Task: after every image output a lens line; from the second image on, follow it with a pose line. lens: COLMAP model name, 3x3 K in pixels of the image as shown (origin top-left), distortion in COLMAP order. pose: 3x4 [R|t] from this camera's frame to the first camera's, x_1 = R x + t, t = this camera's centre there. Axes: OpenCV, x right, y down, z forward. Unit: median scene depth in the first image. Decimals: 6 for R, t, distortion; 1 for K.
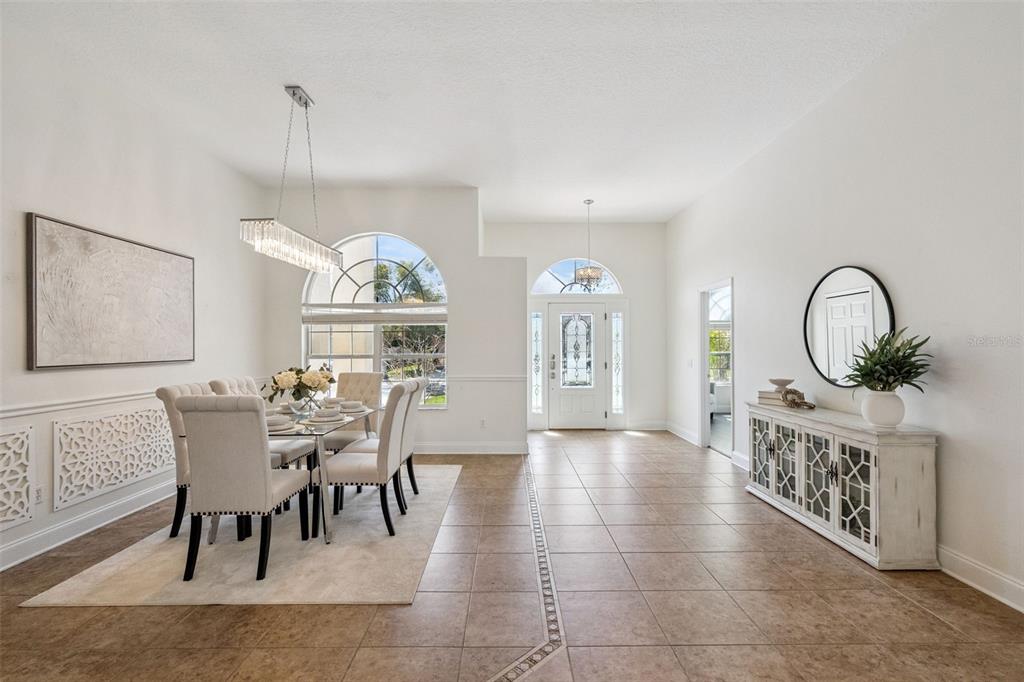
lens RADIAL K [[464.1, 0, 507.4], [0, 464.1, 340.4], [0, 0, 1]] dist [-0.001736, 0.001569]
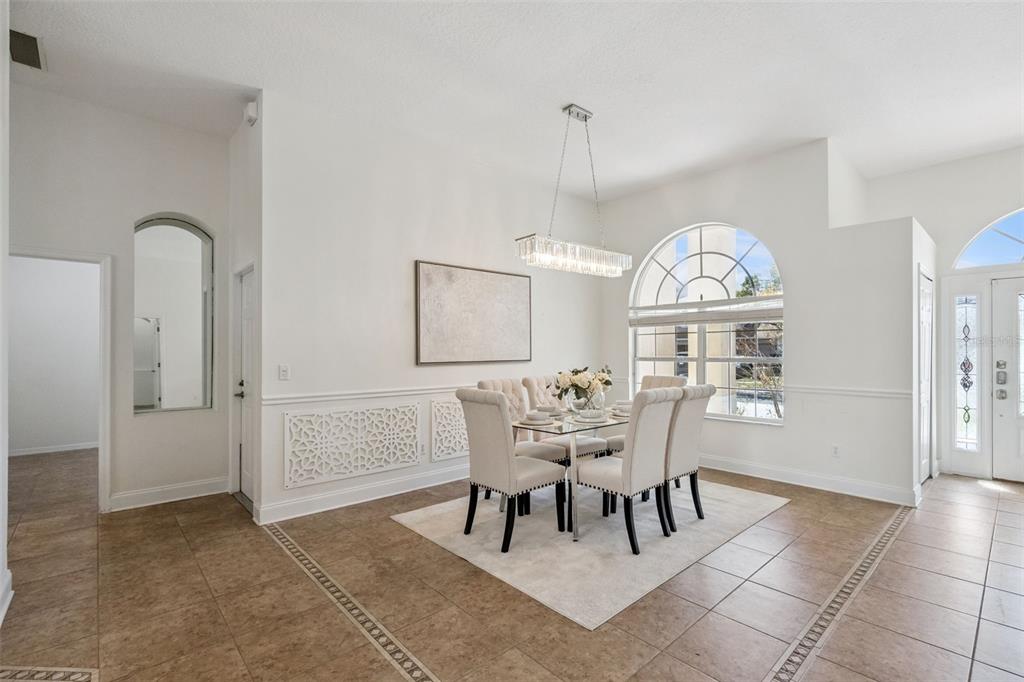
lens RADIAL K [[464.1, 0, 515.3], [0, 464.1, 347.1], [0, 0, 1]] dist [-0.001736, 0.001569]
pose [[0.670970, -0.001287, -0.741483, 0.281615], [0.011439, 0.999897, 0.008616, -0.003022], [0.741396, -0.014262, 0.670916, 0.210254]]
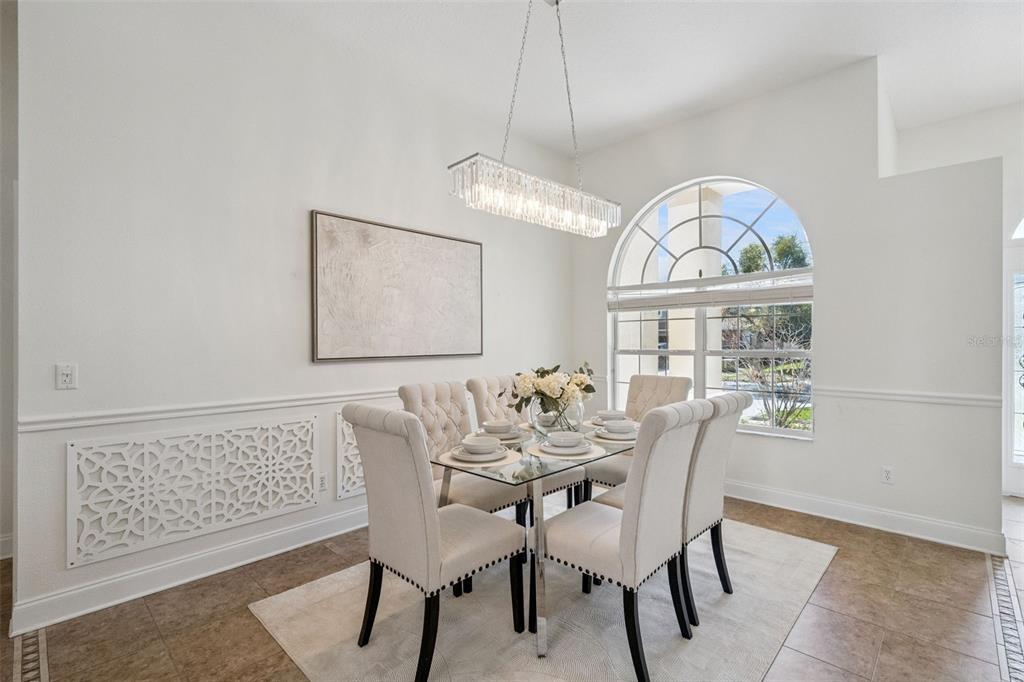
lens RADIAL K [[464.1, 0, 512.9], [0, 464.1, 343.8], [0, 0, 1]] dist [-0.001736, 0.001569]
pose [[0.722236, 0.006712, -0.691614, 0.012738], [0.010498, 0.999731, 0.020665, 0.005914], [0.691567, -0.022185, 0.721972, 0.520273]]
